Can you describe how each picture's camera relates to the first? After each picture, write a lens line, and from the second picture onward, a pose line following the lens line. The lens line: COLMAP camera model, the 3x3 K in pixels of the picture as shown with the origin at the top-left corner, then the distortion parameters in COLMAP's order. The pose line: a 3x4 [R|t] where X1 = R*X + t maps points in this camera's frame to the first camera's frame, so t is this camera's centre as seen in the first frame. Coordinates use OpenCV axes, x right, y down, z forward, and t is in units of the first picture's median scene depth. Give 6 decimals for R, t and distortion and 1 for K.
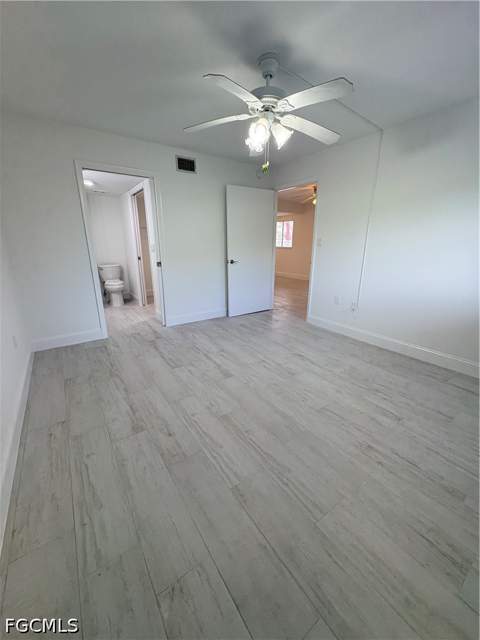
lens RADIAL K [[255.9, 0, 244.0], [0, 255.9, 318.2], [0, 0, 1]] dist [-0.000352, -0.000683]
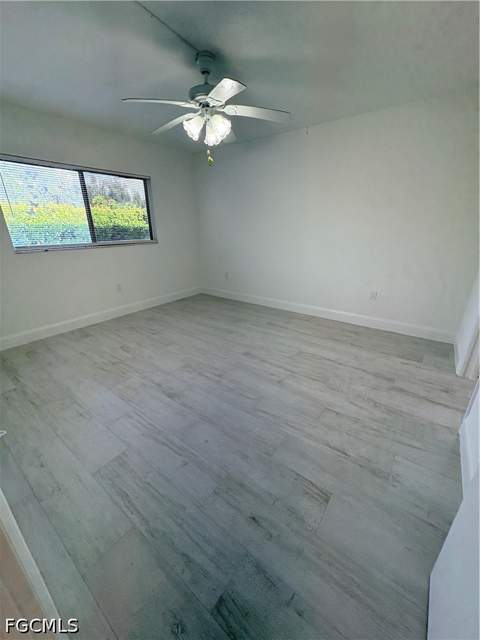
lens RADIAL K [[255.9, 0, 243.3], [0, 255.9, 321.1], [0, 0, 1]] dist [-0.000352, -0.000683]
pose [[-0.952962, 0.106491, -0.283765, 0.221084], [-0.085515, 0.803735, 0.588809, -0.472988], [0.290775, 0.585379, -0.756823, 1.544845]]
